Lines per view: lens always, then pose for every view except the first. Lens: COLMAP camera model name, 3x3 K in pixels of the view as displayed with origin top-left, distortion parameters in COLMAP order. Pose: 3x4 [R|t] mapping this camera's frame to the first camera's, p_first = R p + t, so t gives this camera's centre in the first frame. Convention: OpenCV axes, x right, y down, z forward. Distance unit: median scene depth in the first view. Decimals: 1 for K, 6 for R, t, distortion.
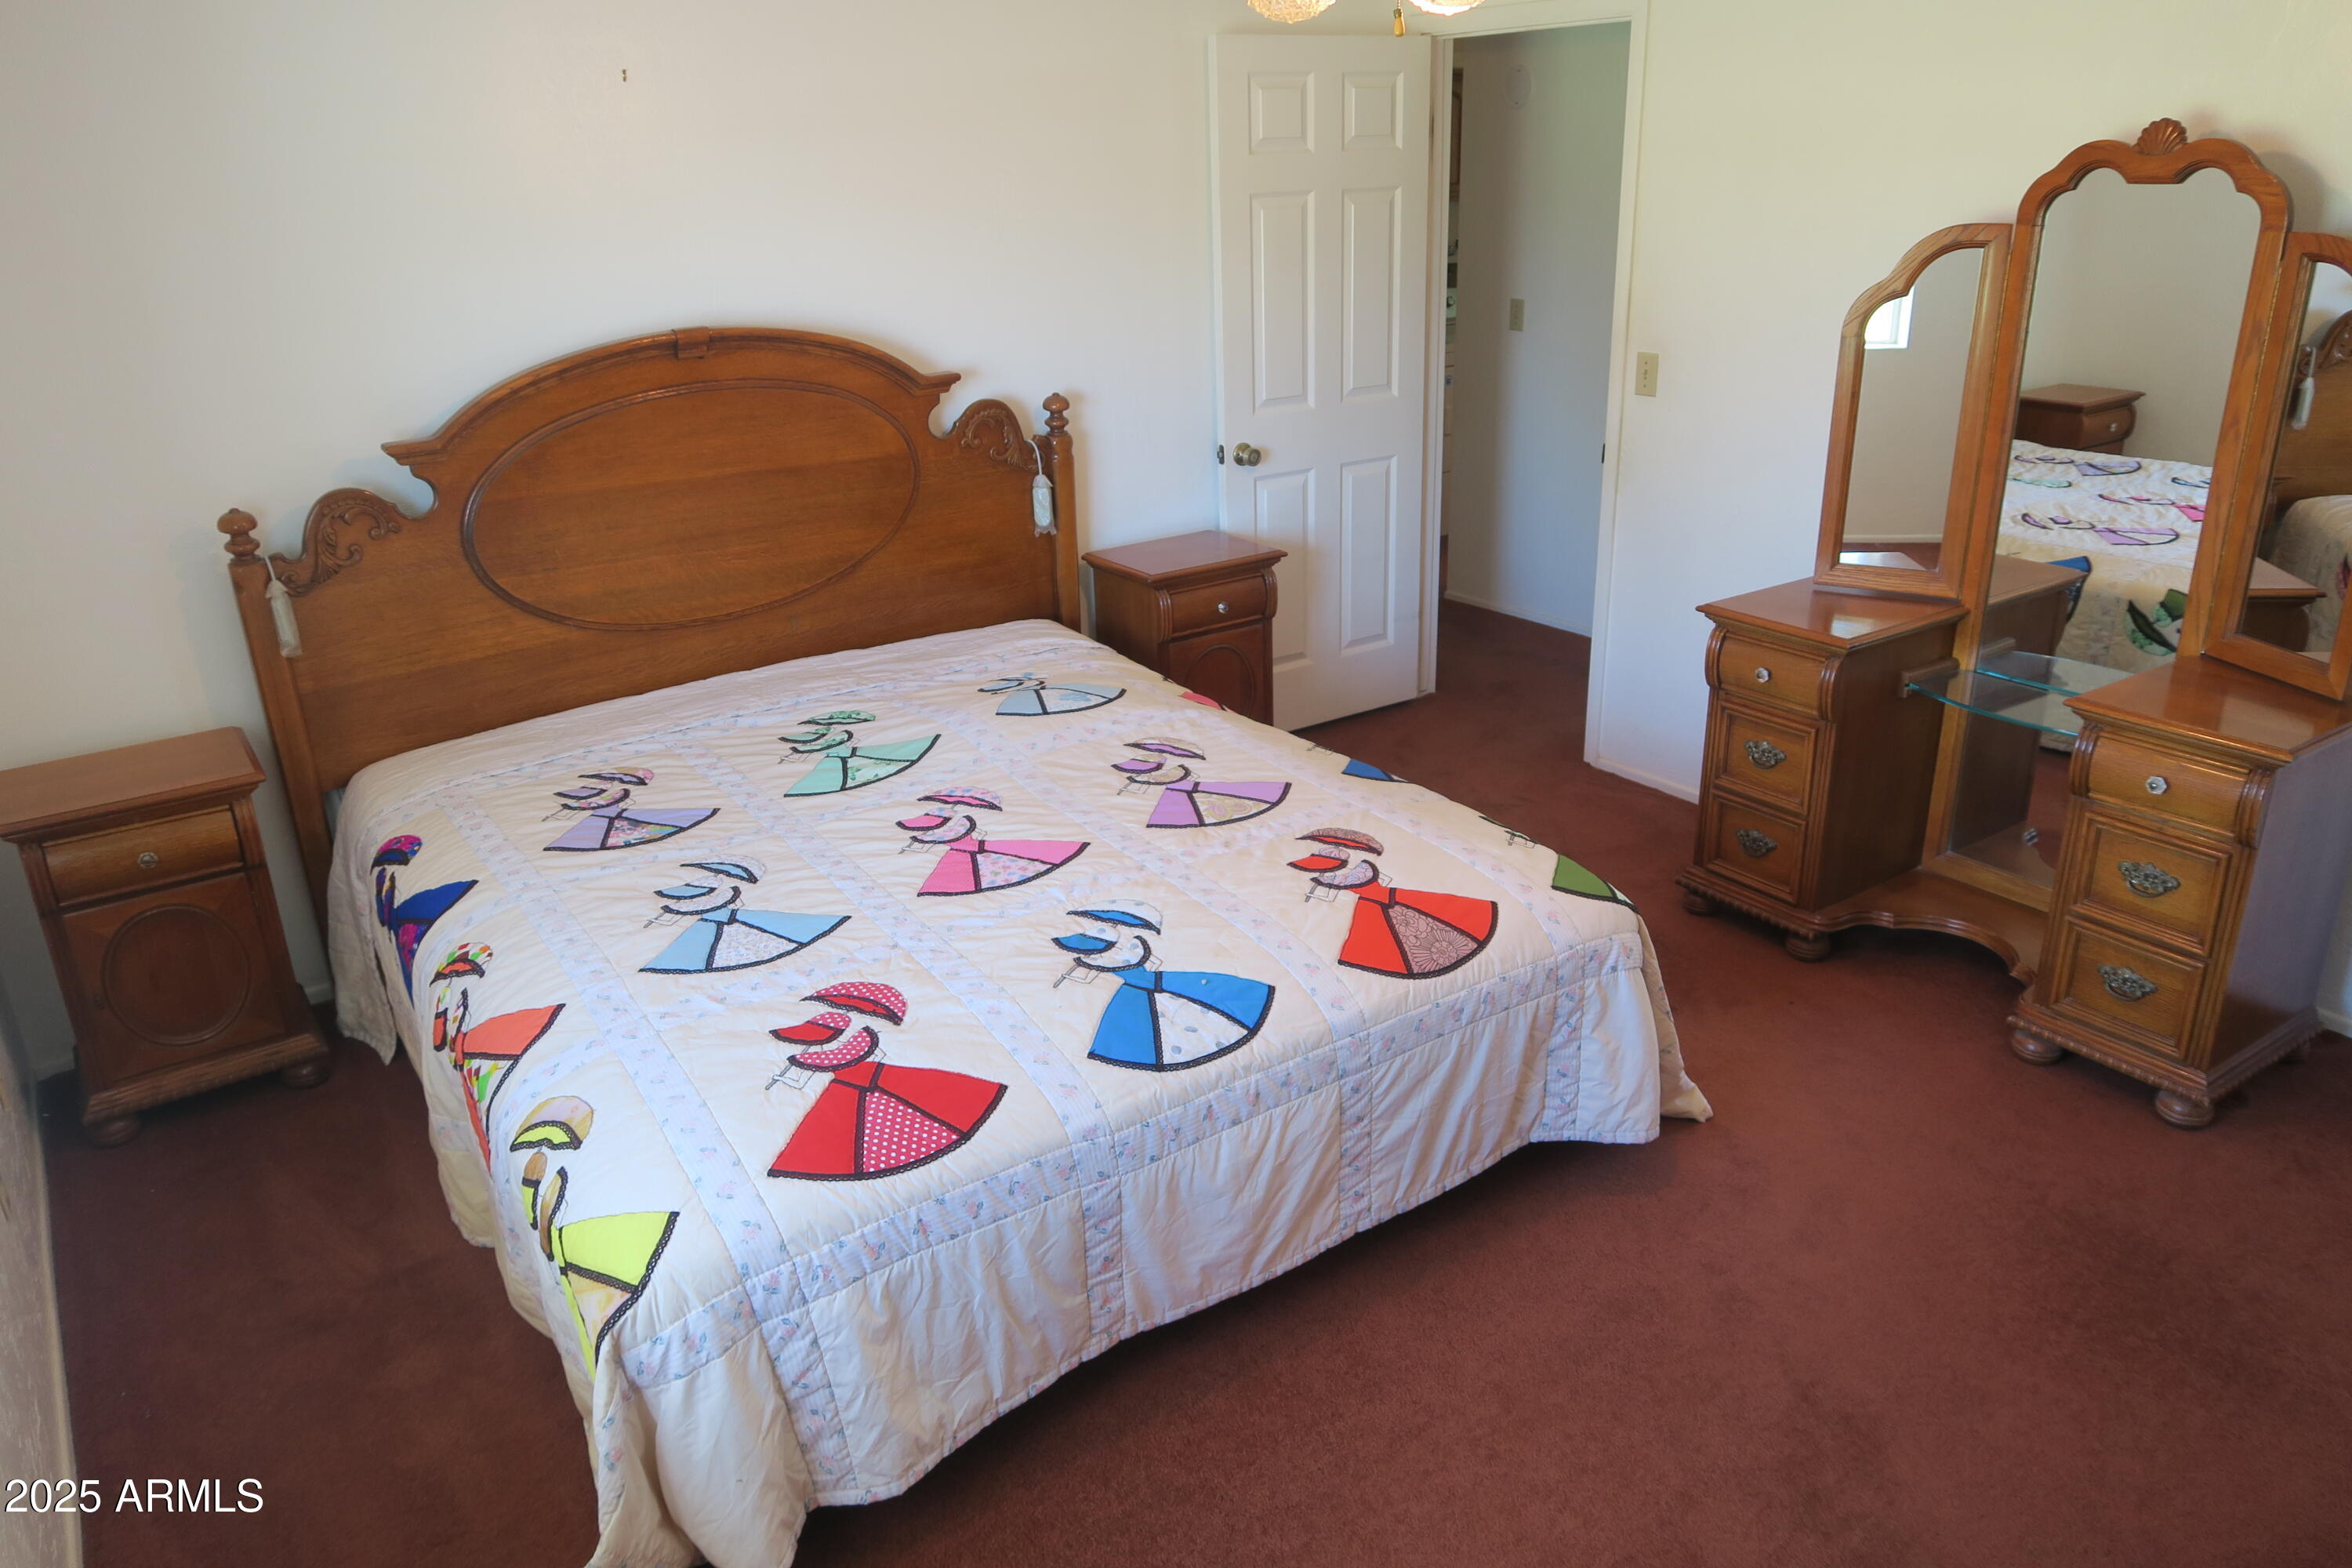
lens RADIAL K [[1664.8, 0, 1179.8], [0, 1664.8, 788.0], [0, 0, 1]] dist [-0.009384, 0.003151]
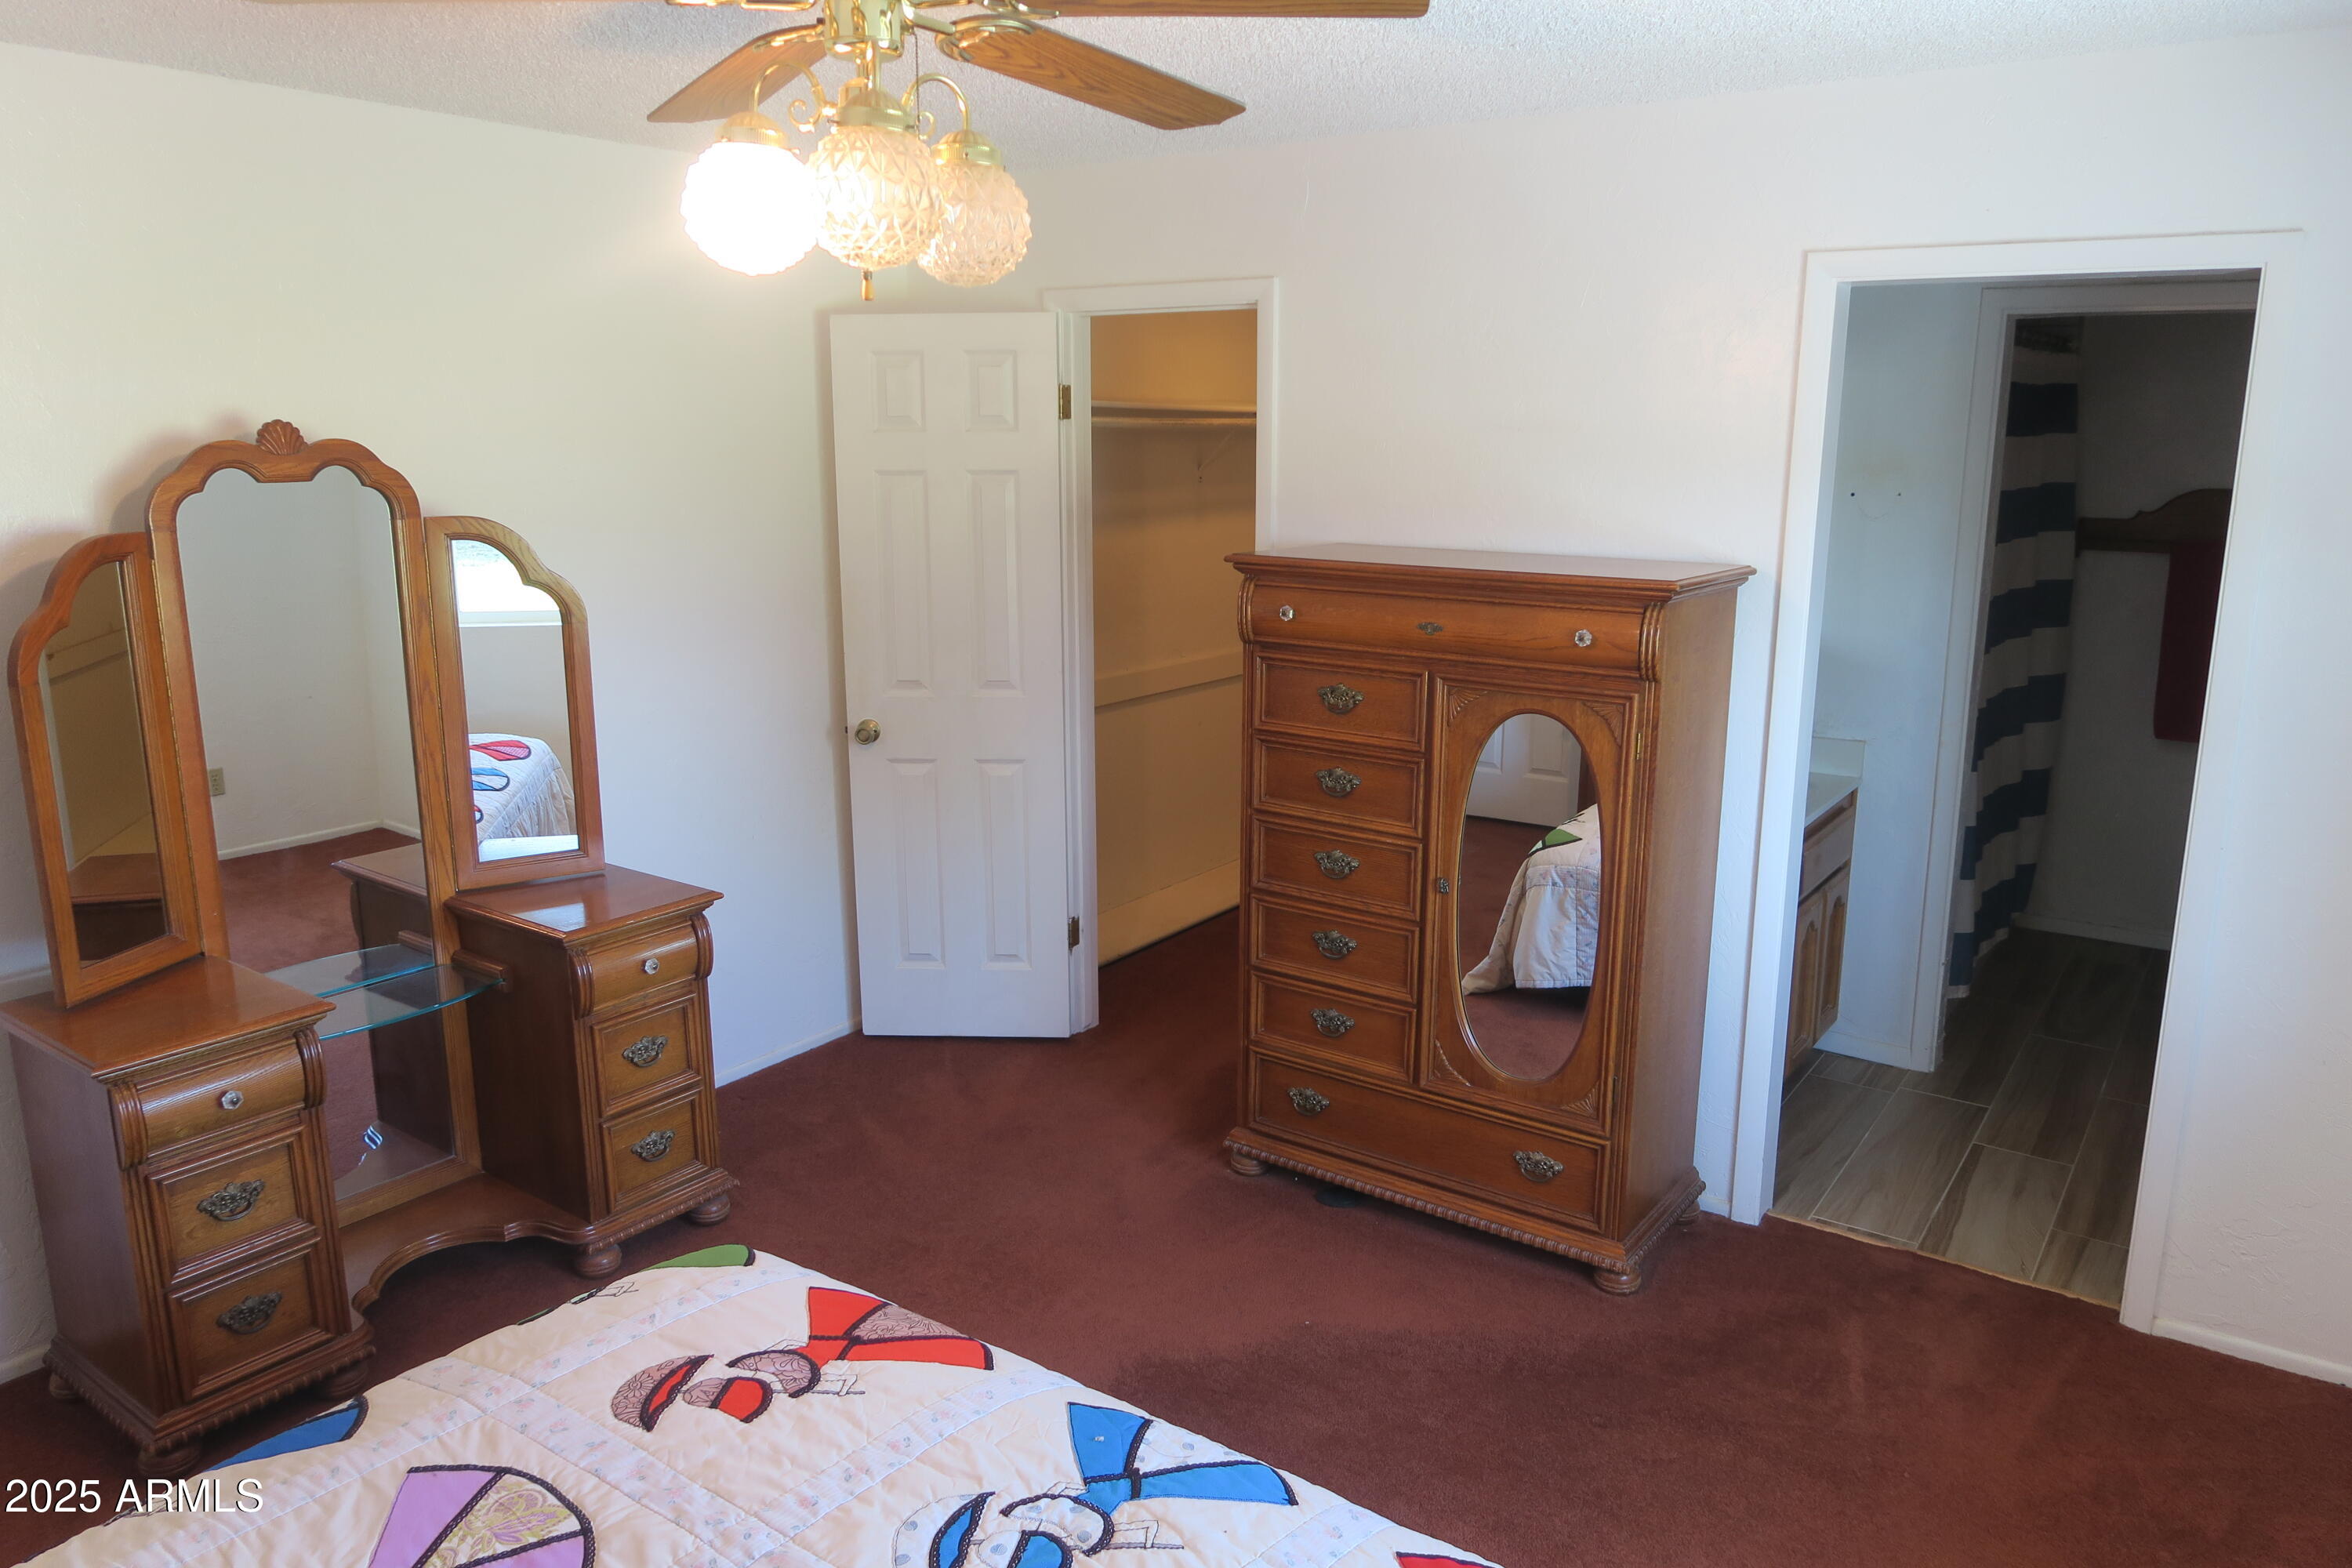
lens RADIAL K [[1664.8, 0, 1177.2], [0, 1664.8, 778.3], [0, 0, 1]] dist [-0.009384, 0.003151]
pose [[-0.335029, -0.177098, 0.925414, -0.557483], [0.354748, 0.886192, 0.298022, -0.317495], [-0.872874, 0.428135, -0.234075, 0.852601]]
